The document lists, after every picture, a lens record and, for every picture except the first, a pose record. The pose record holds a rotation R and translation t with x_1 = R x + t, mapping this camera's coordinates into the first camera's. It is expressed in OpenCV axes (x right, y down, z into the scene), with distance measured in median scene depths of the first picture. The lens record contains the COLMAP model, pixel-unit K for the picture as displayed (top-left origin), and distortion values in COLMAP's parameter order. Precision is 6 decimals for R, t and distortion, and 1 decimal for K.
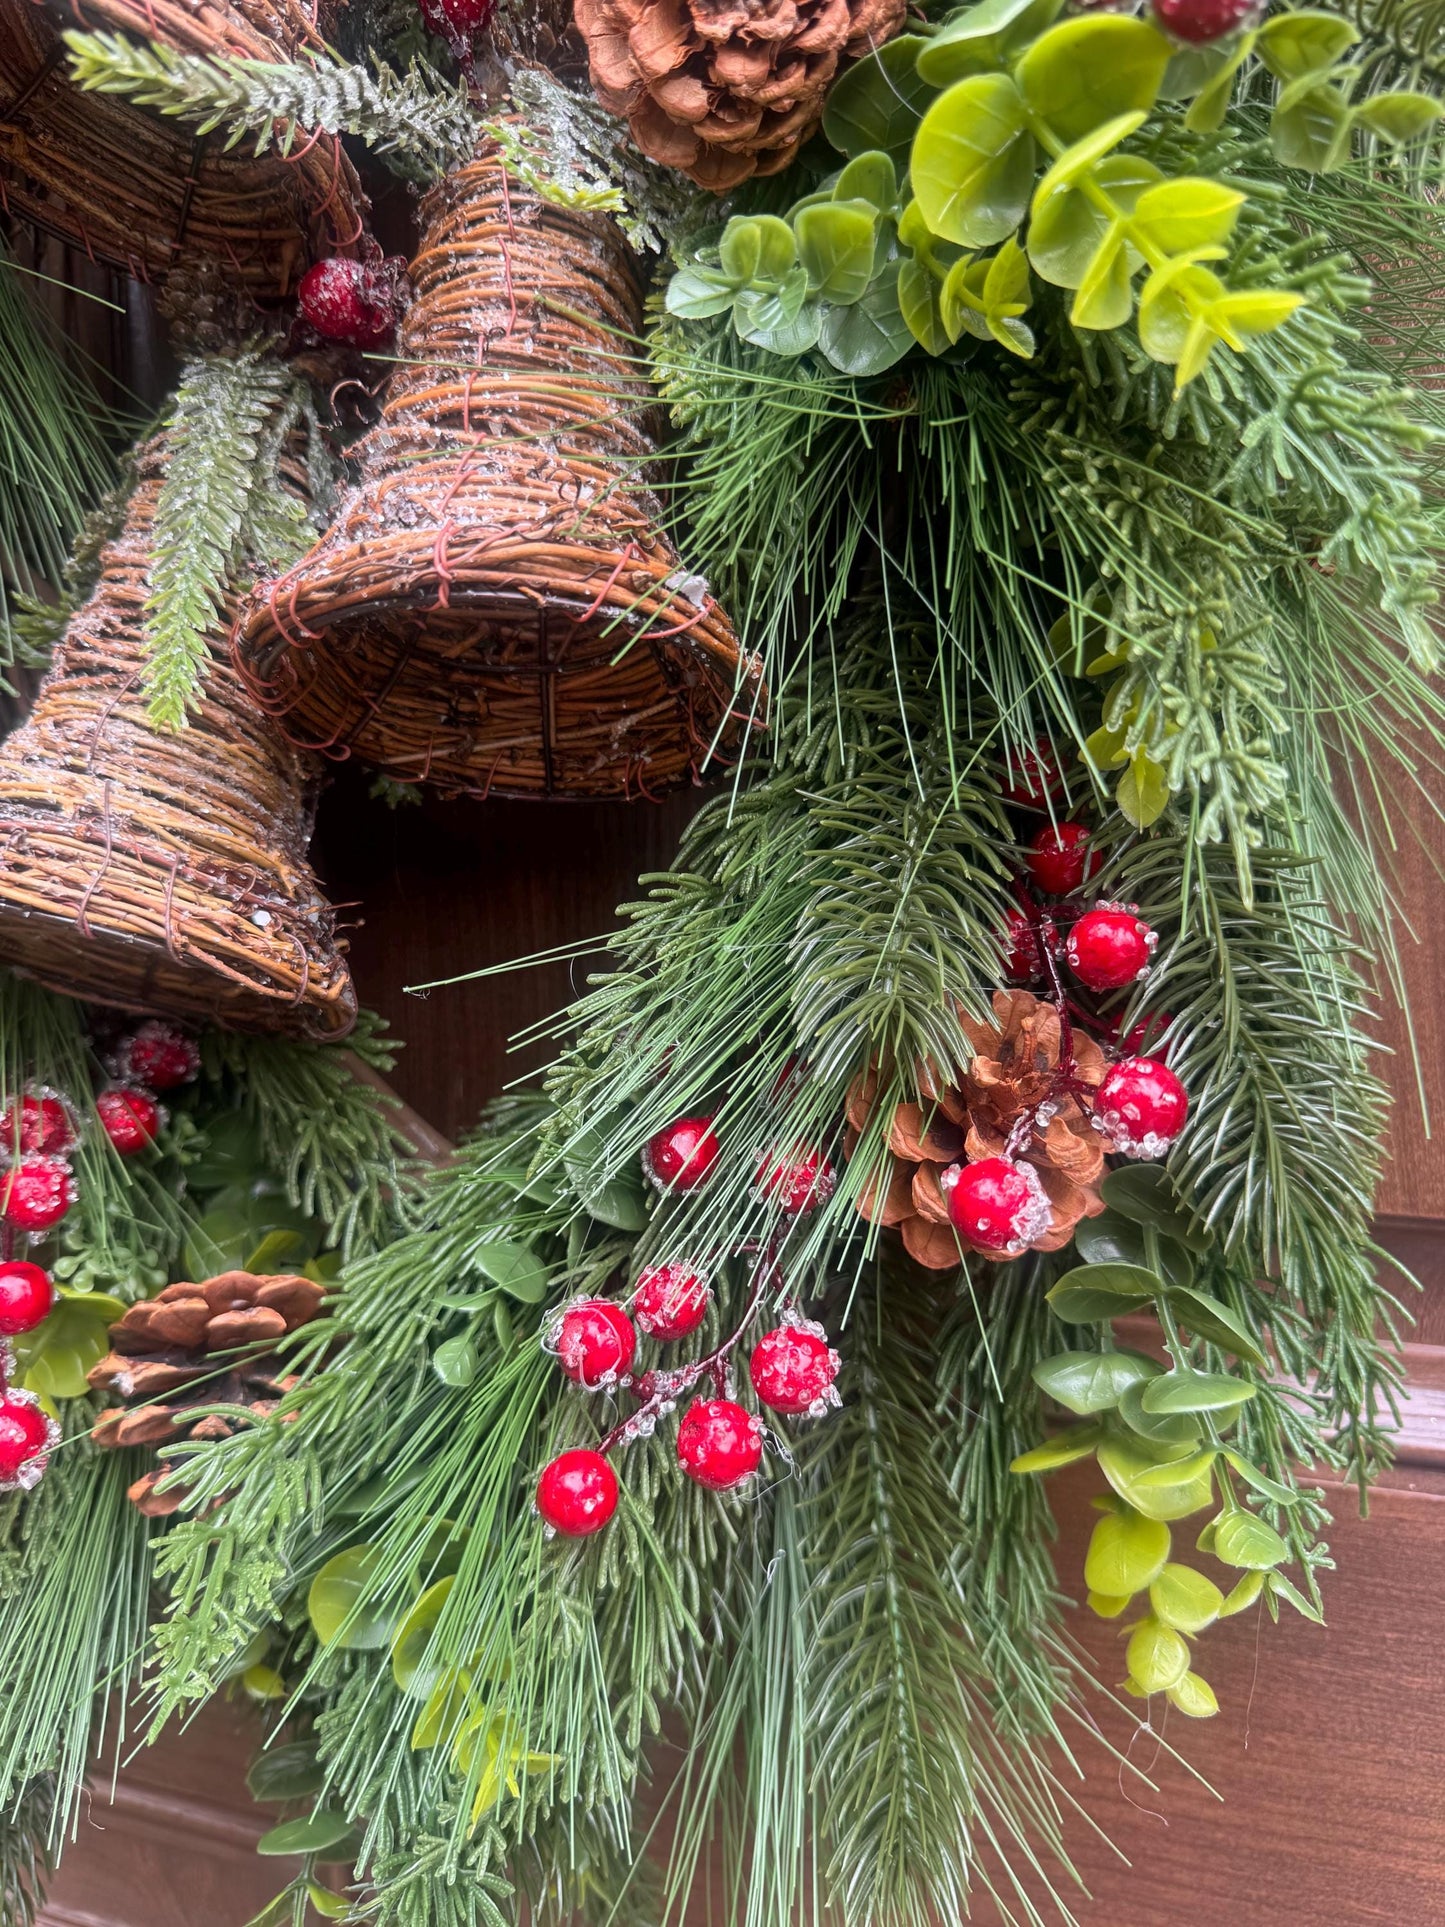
lens RADIAL K [[1423.0, 0, 736.6], [0, 1423.0, 973.6], [0, 0, 1]] dist [0.136739, -0.388977]
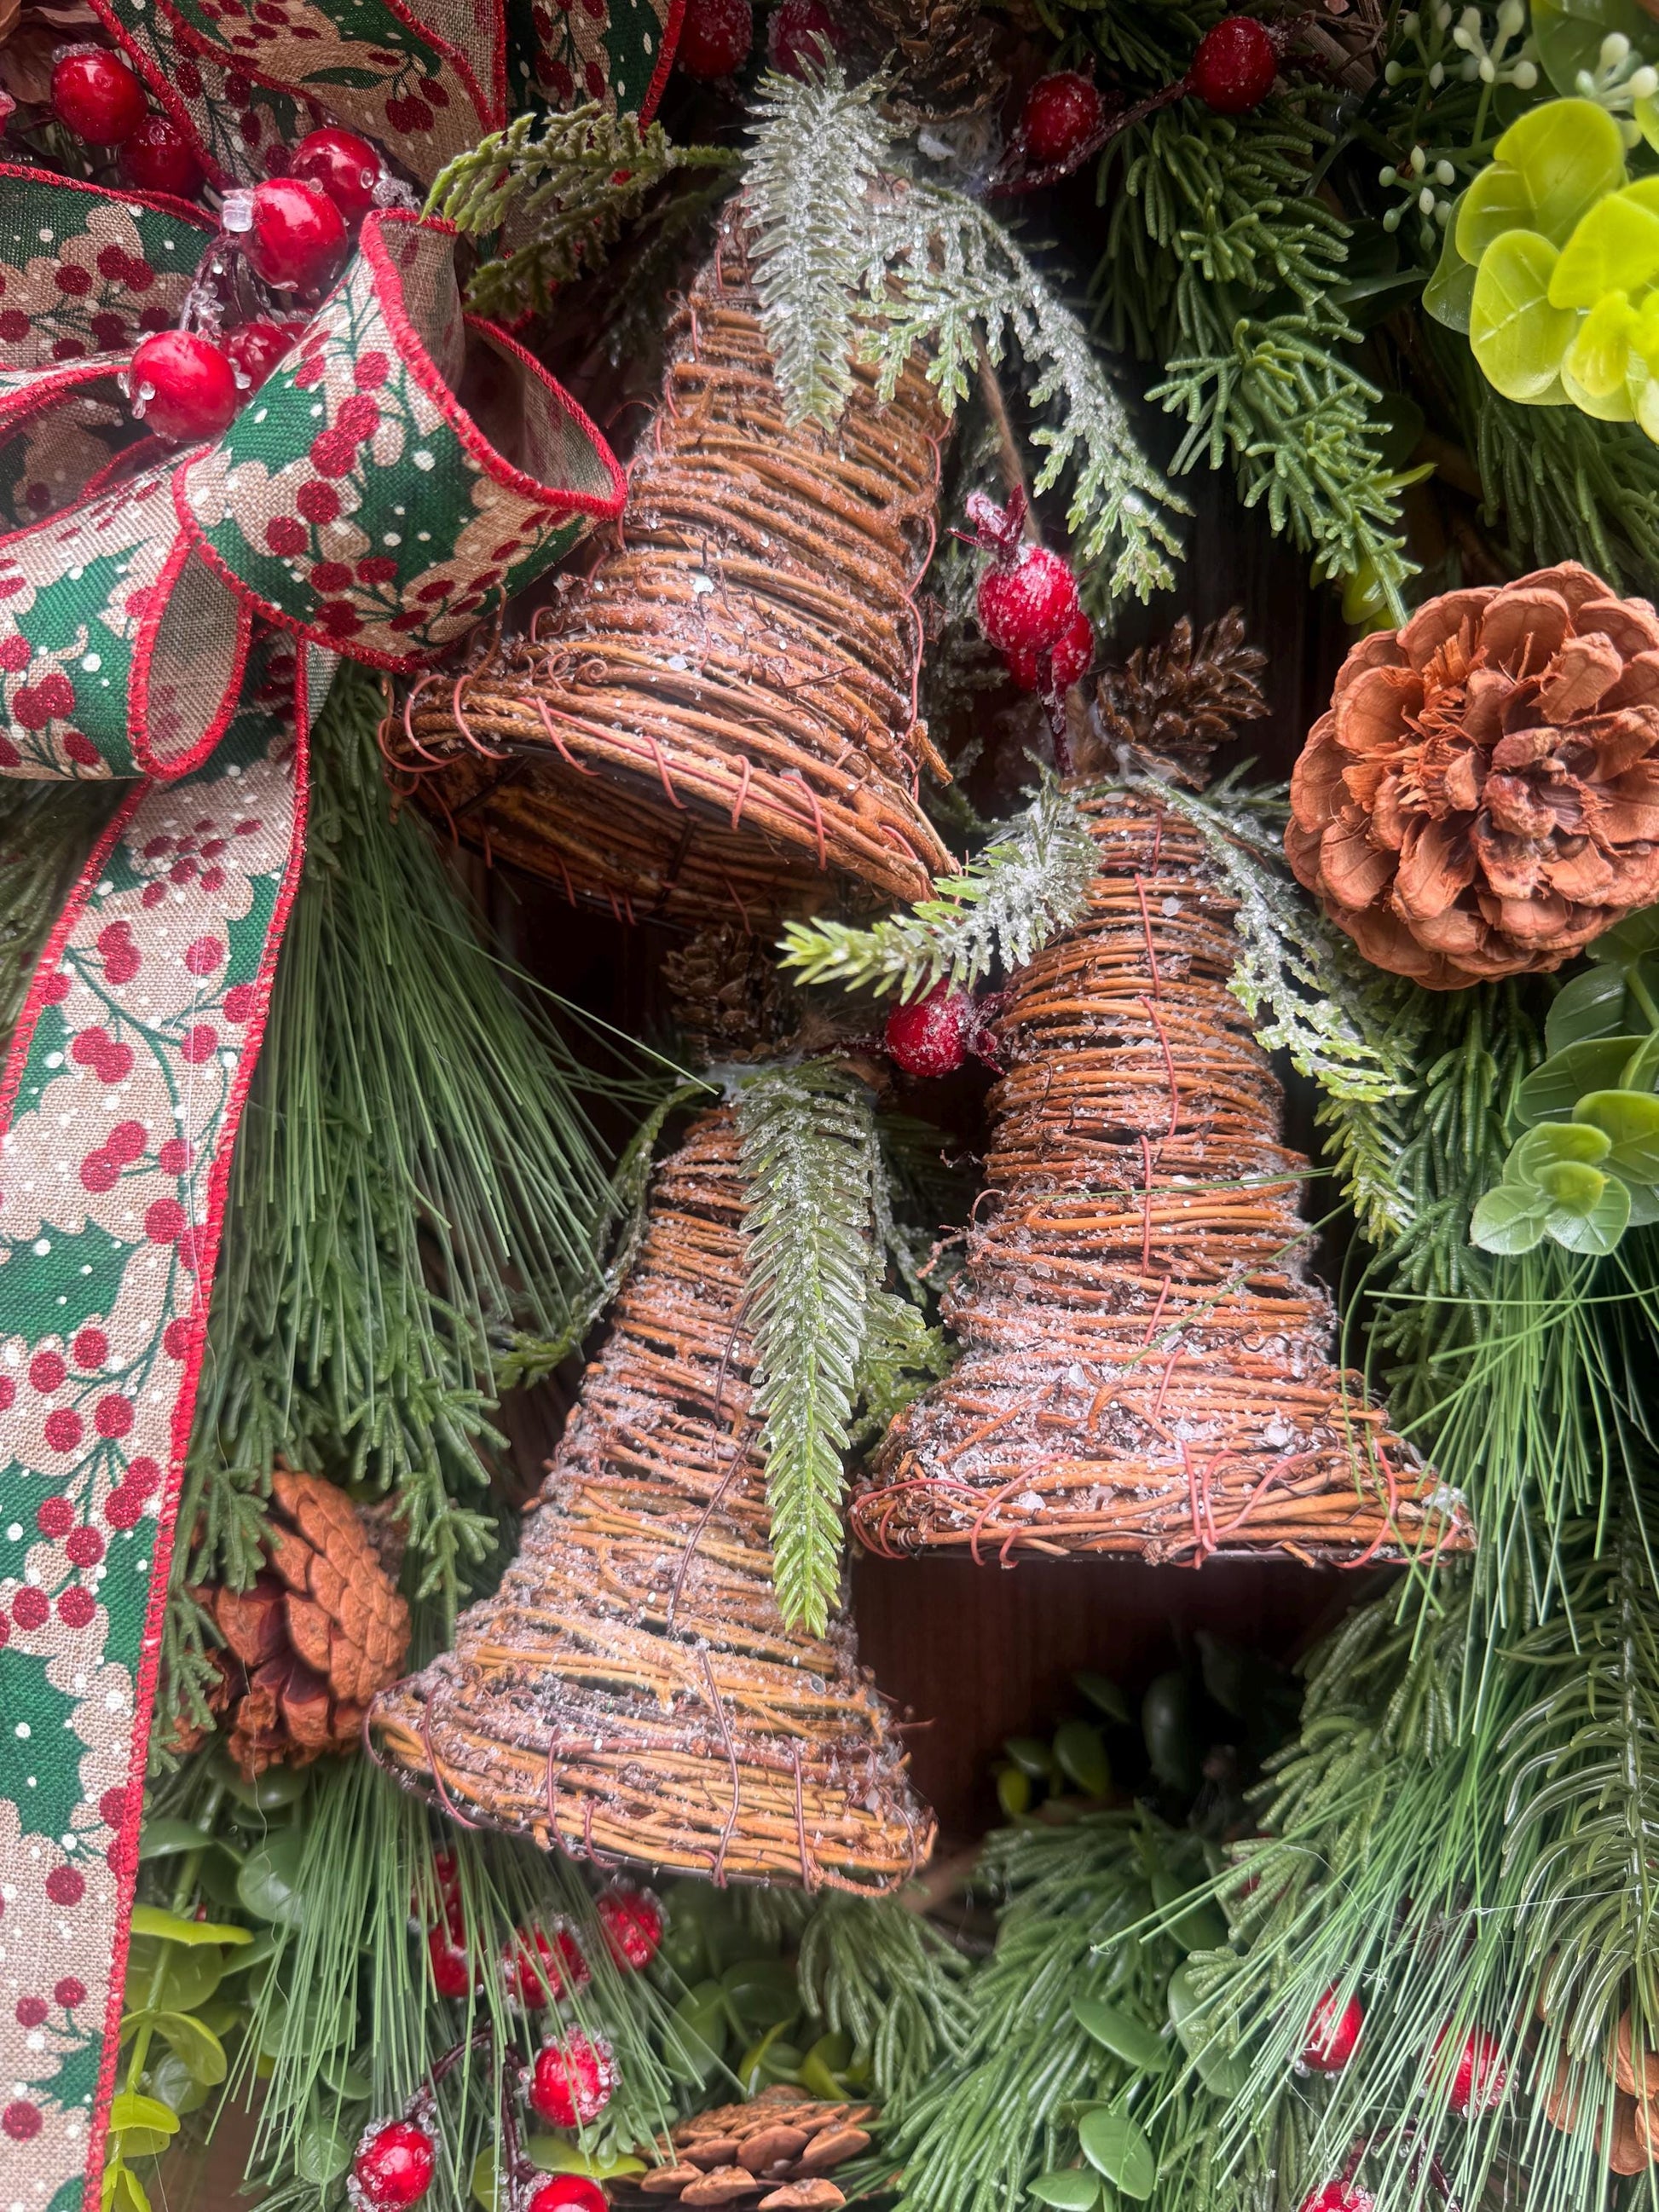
lens RADIAL K [[1633.6, 0, 845.7], [0, 1633.6, 1117.6], [0, 0, 1]] dist [0.136739, -0.388977]
pose [[0.999632, 0.003791, 0.026875, -0.384973], [-0.003884, 0.999987, 0.003418, -0.460942], [-0.026862, -0.003521, 0.999633, 0.021338]]
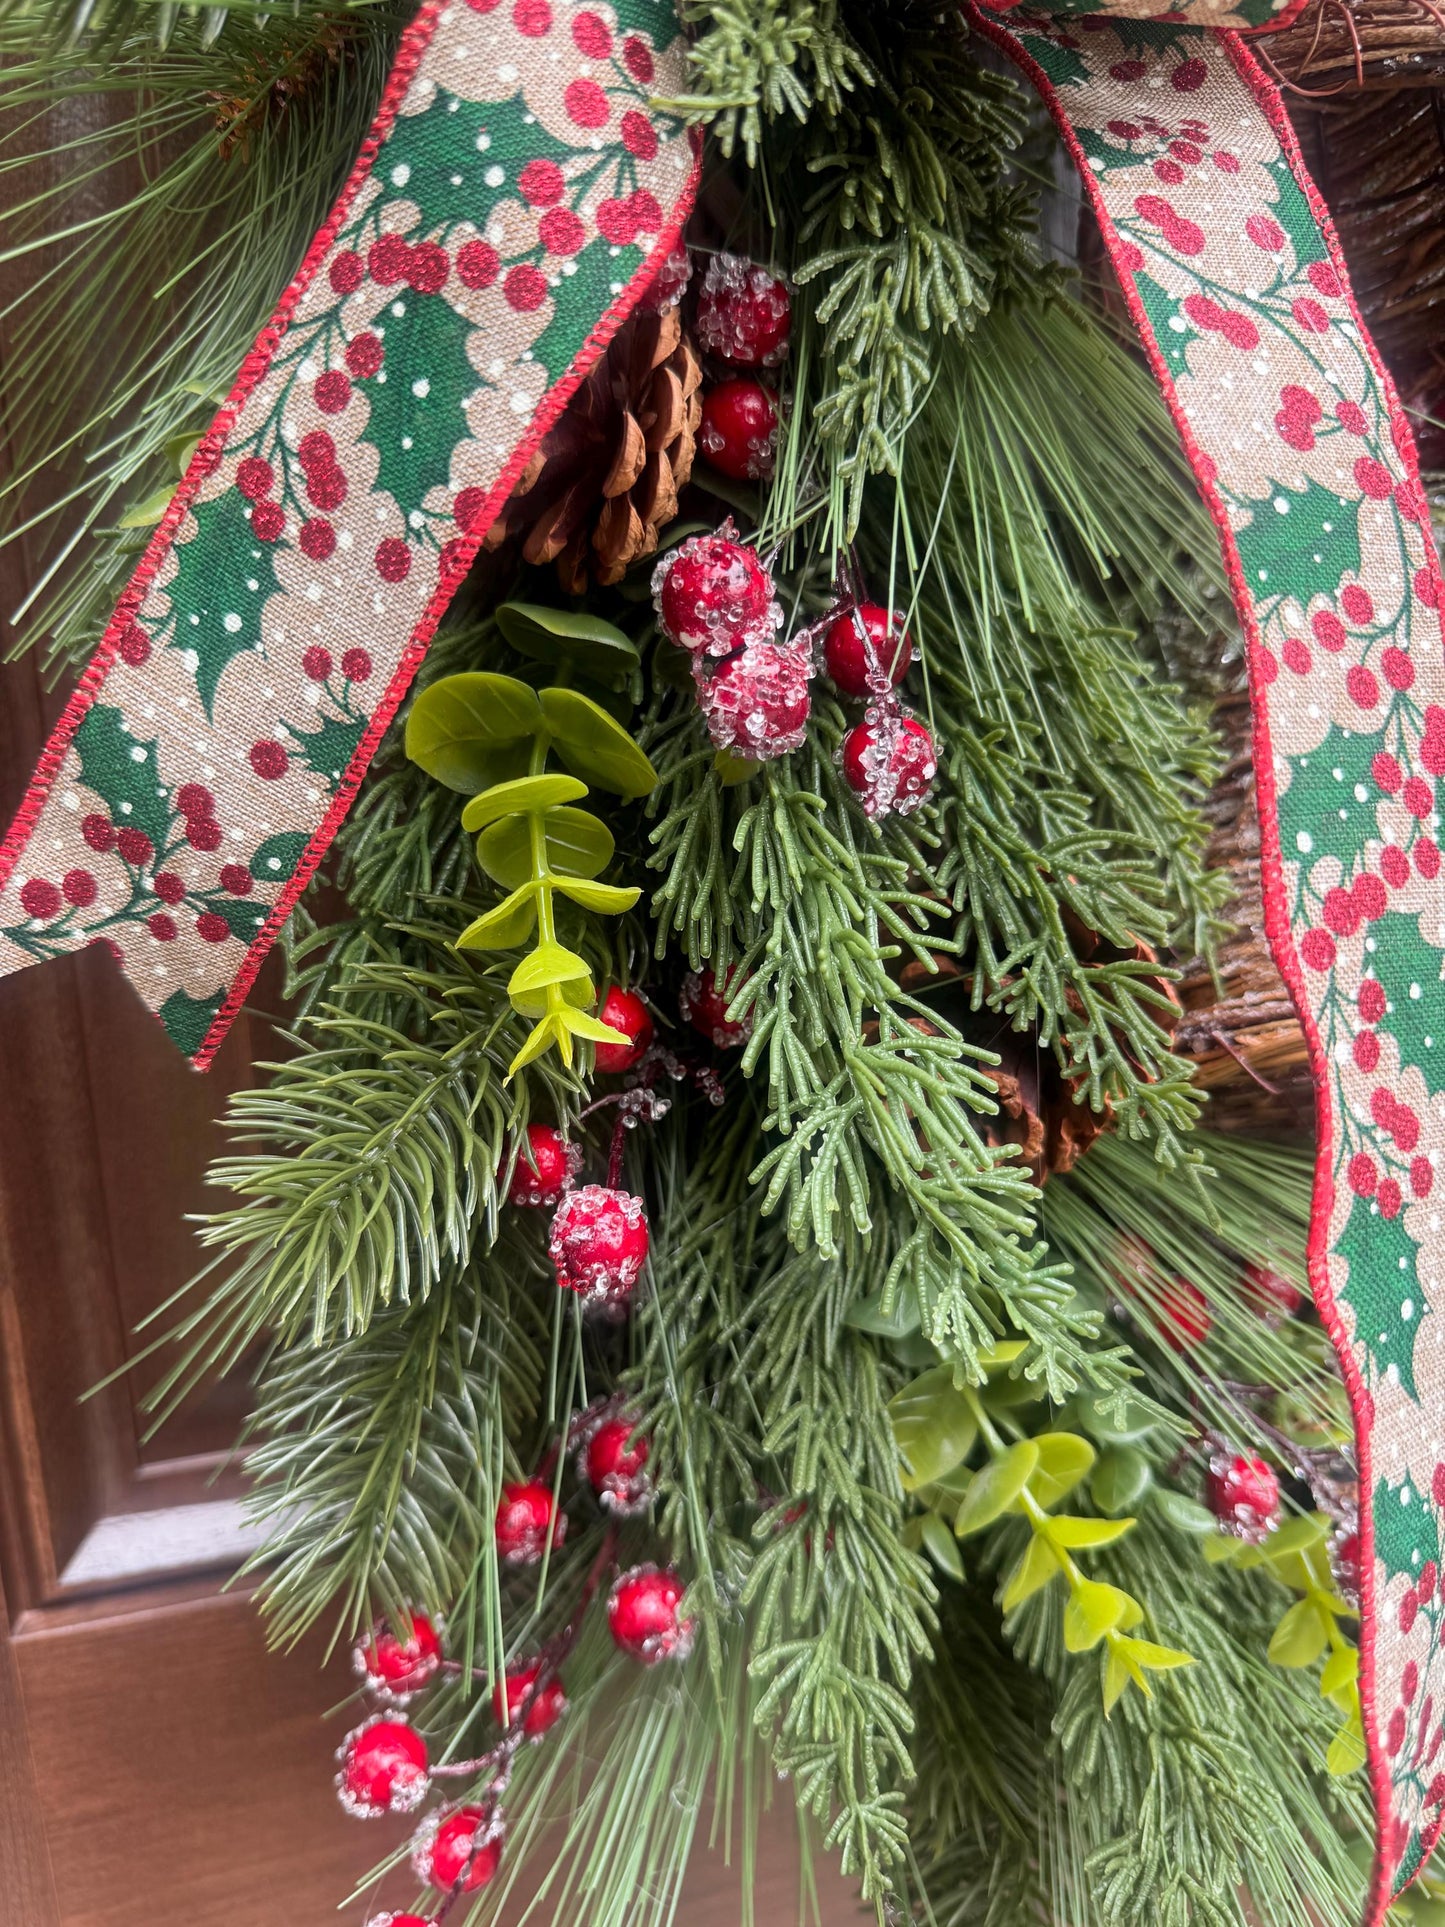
lens RADIAL K [[1453.4, 0, 729.9], [0, 1453.4, 981.4], [0, 0, 1]] dist [-0.046886, 0.002161]
pose [[0.809405, -0.144787, 0.569122, -1.470401], [0.115800, 0.989452, 0.087030, -0.243136], [-0.575720, -0.004538, 0.817634, 0.498517]]
